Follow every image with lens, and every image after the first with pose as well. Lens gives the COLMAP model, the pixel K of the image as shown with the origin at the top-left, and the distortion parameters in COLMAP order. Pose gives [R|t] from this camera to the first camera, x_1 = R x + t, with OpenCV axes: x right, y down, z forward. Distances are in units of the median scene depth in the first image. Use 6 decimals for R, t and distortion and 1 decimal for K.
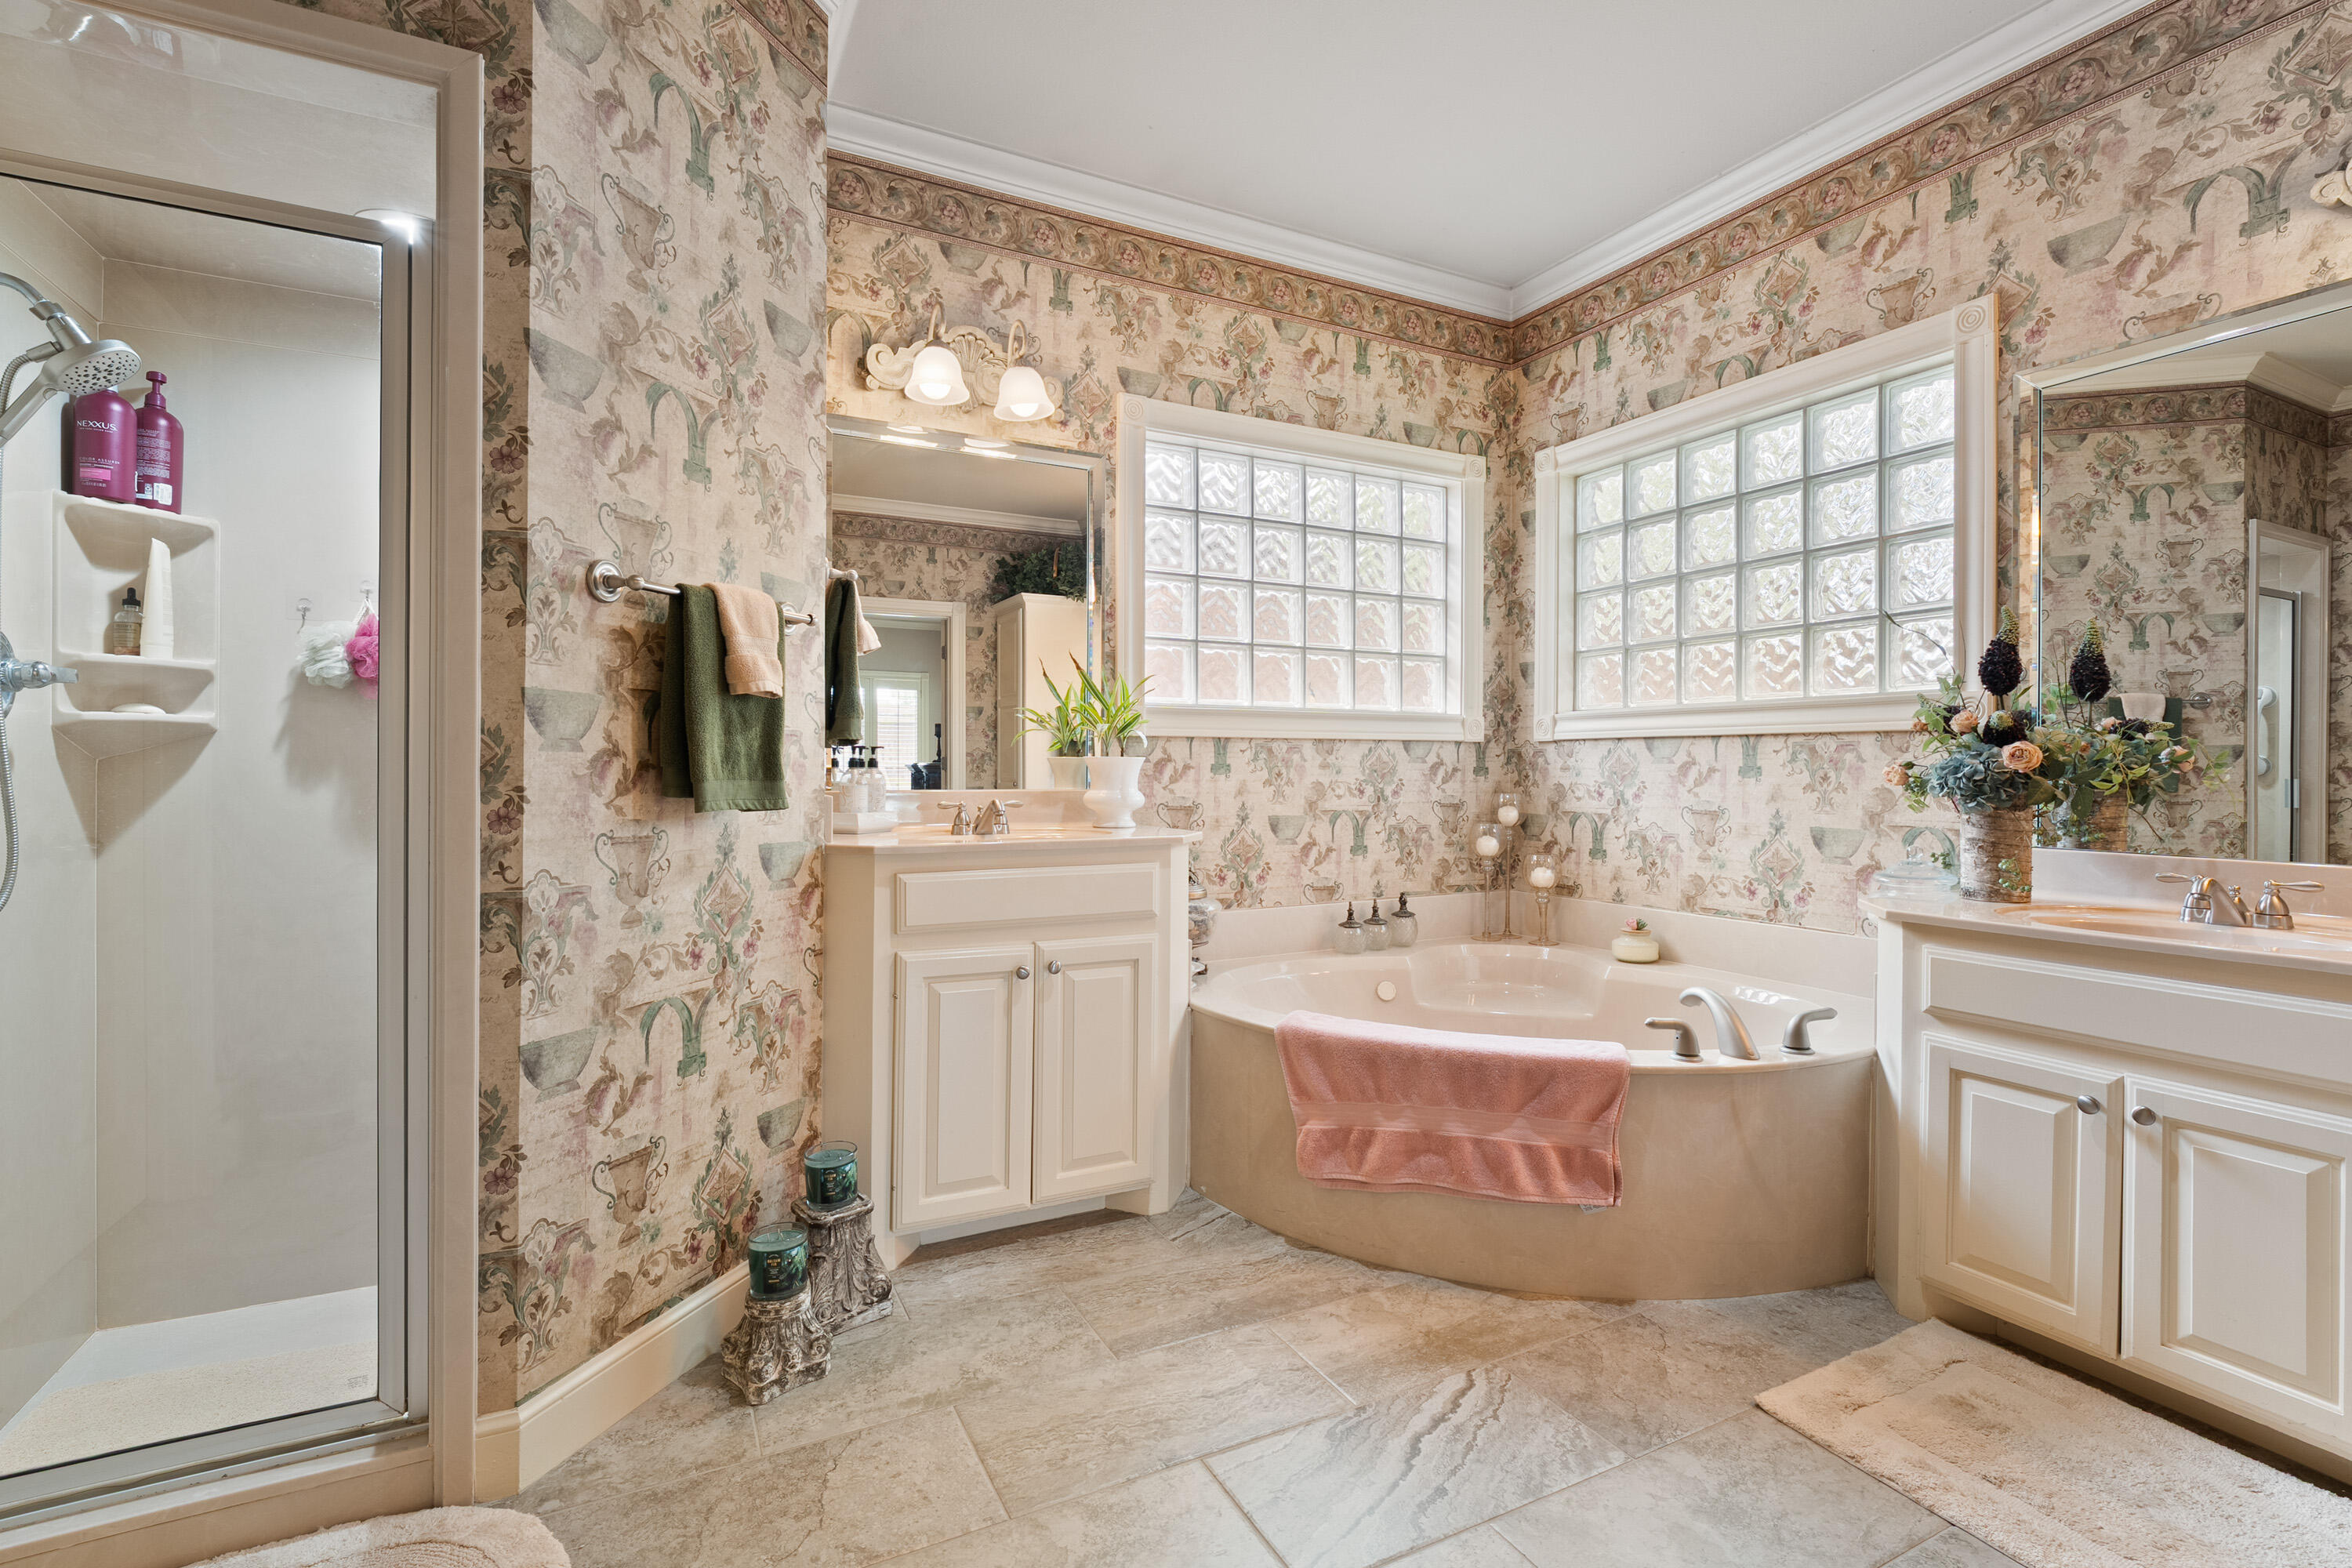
lens RADIAL K [[1068.5, 0, 1176.2], [0, 1068.5, 774.4], [0, 0, 1]] dist [-0.009526, 0.000295]
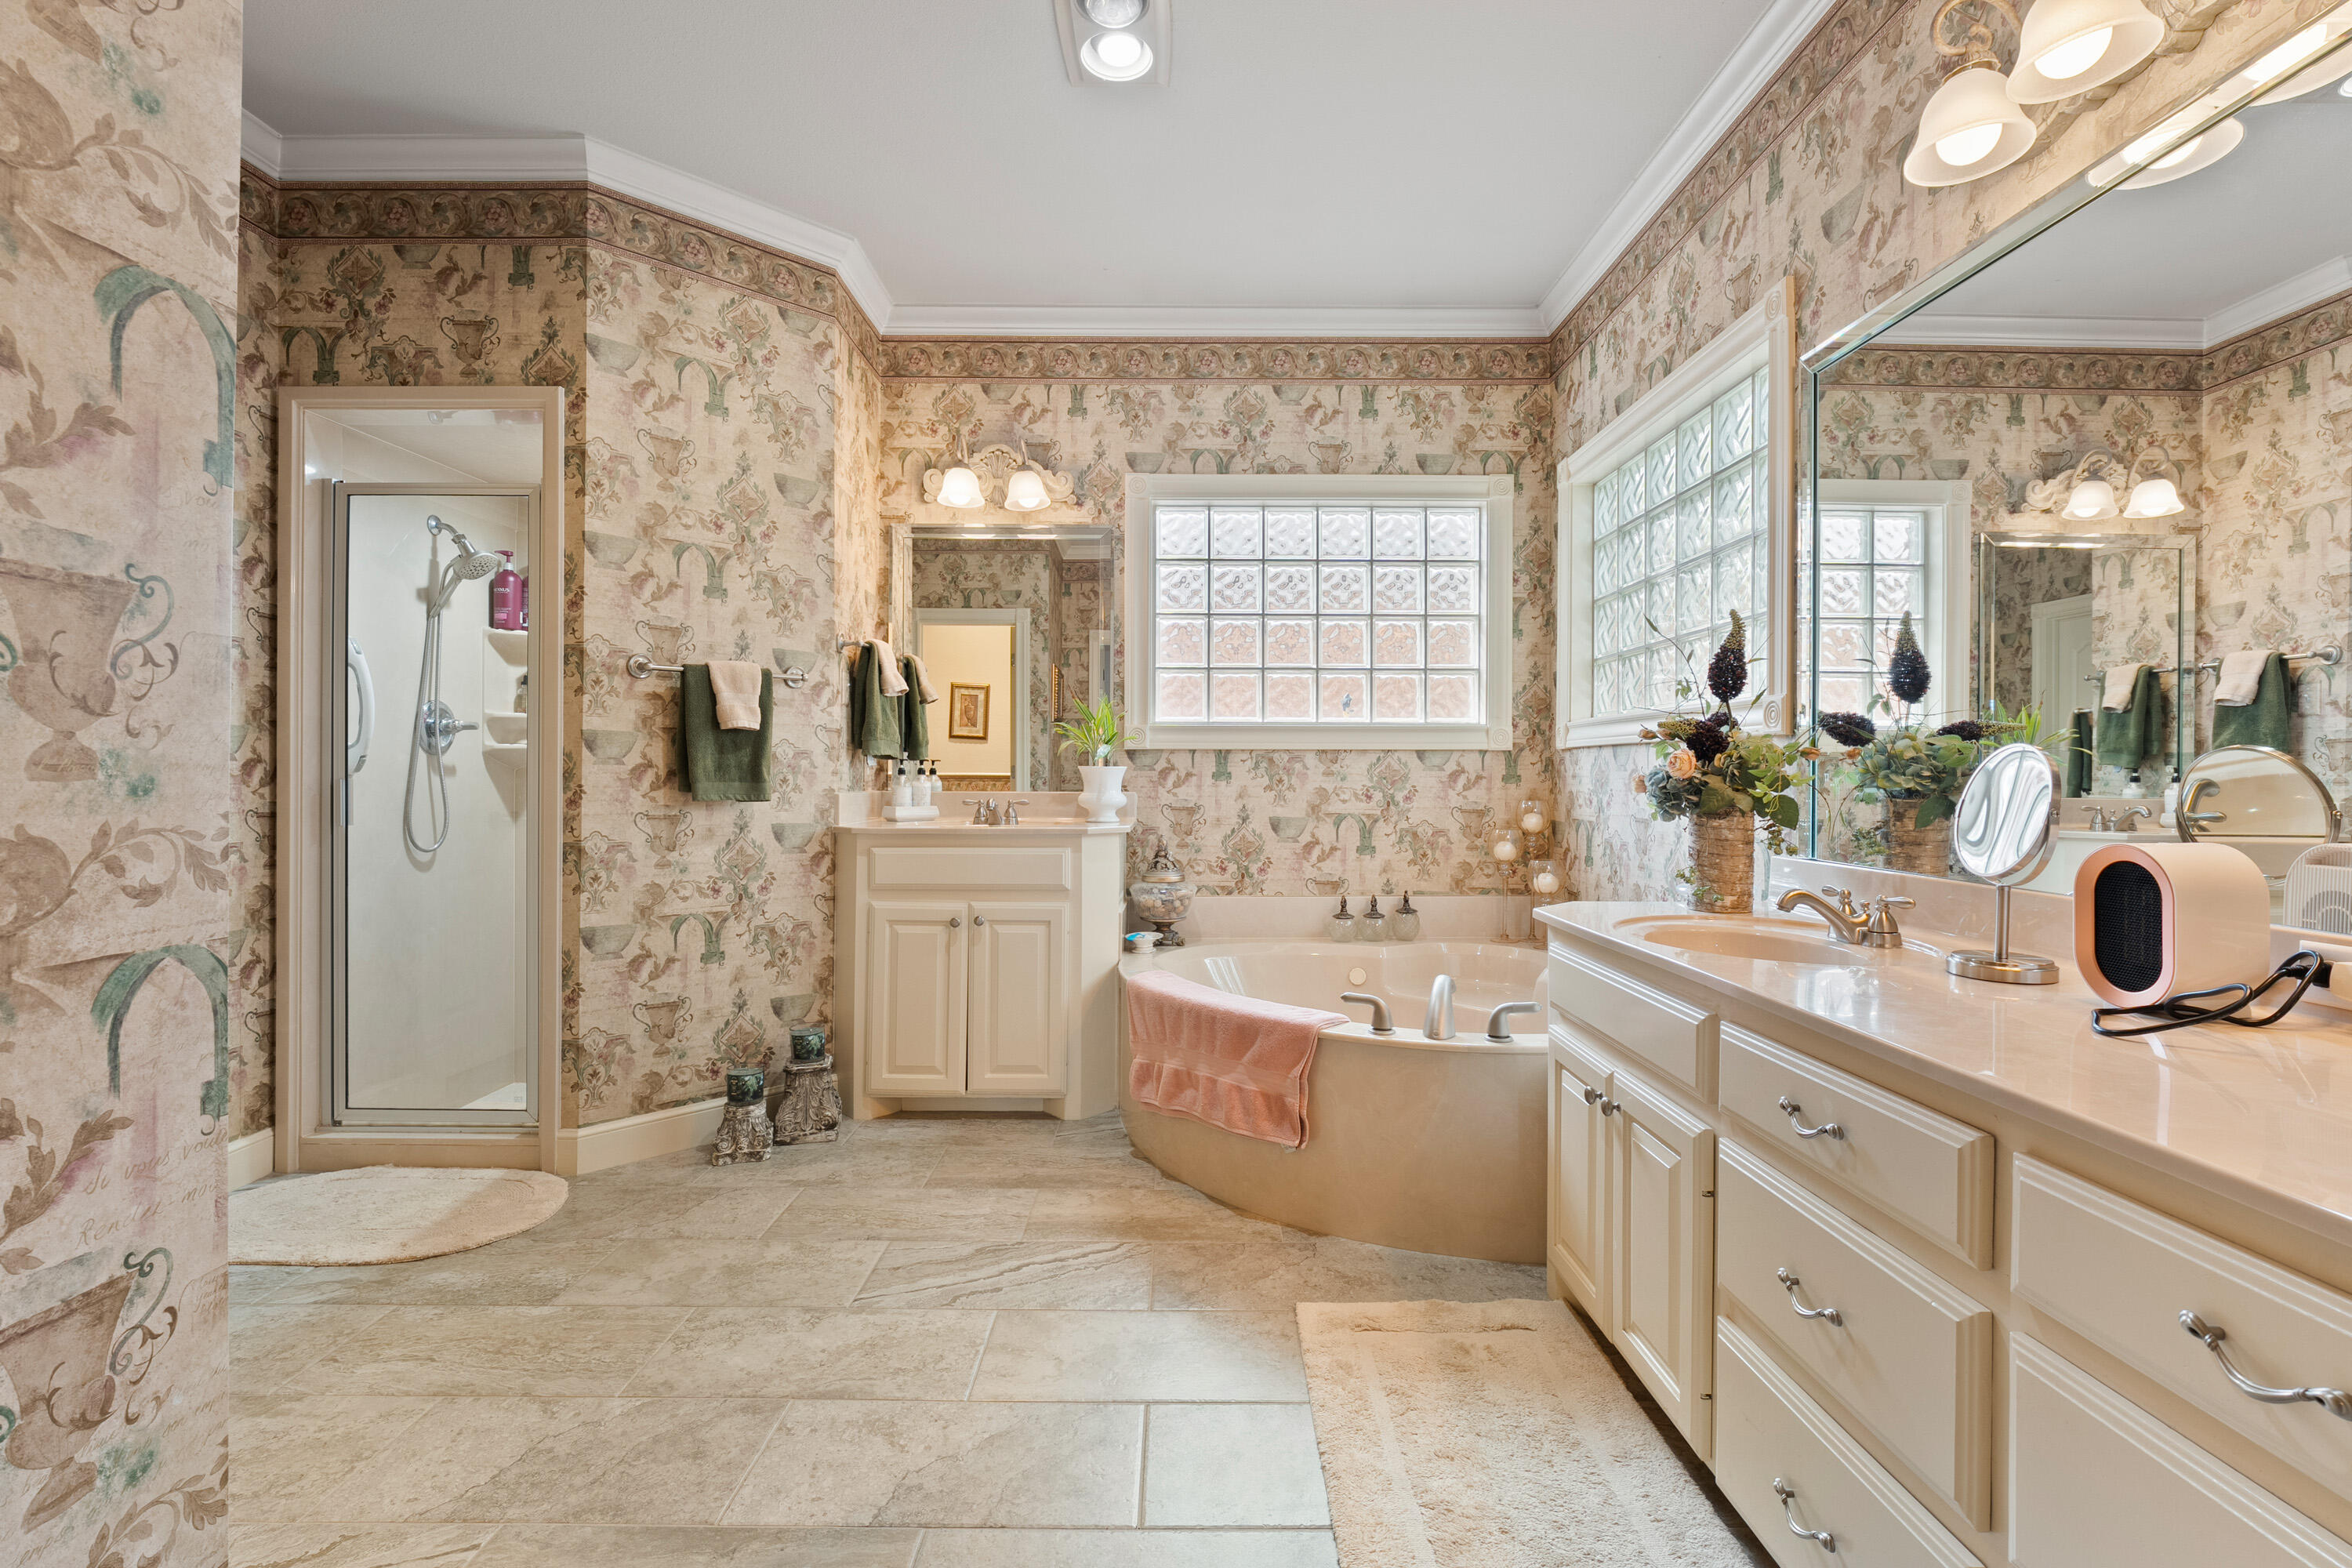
lens RADIAL K [[1068.5, 0, 1189.2], [0, 1068.5, 779.7], [0, 0, 1]] dist [-0.009526, 0.000295]
pose [[0.890356, 0.002833, -0.455257, 0.766697], [-0.004060, 0.999990, -0.001718, 0.001361], [0.455247, 0.003378, 0.890359, -0.096073]]
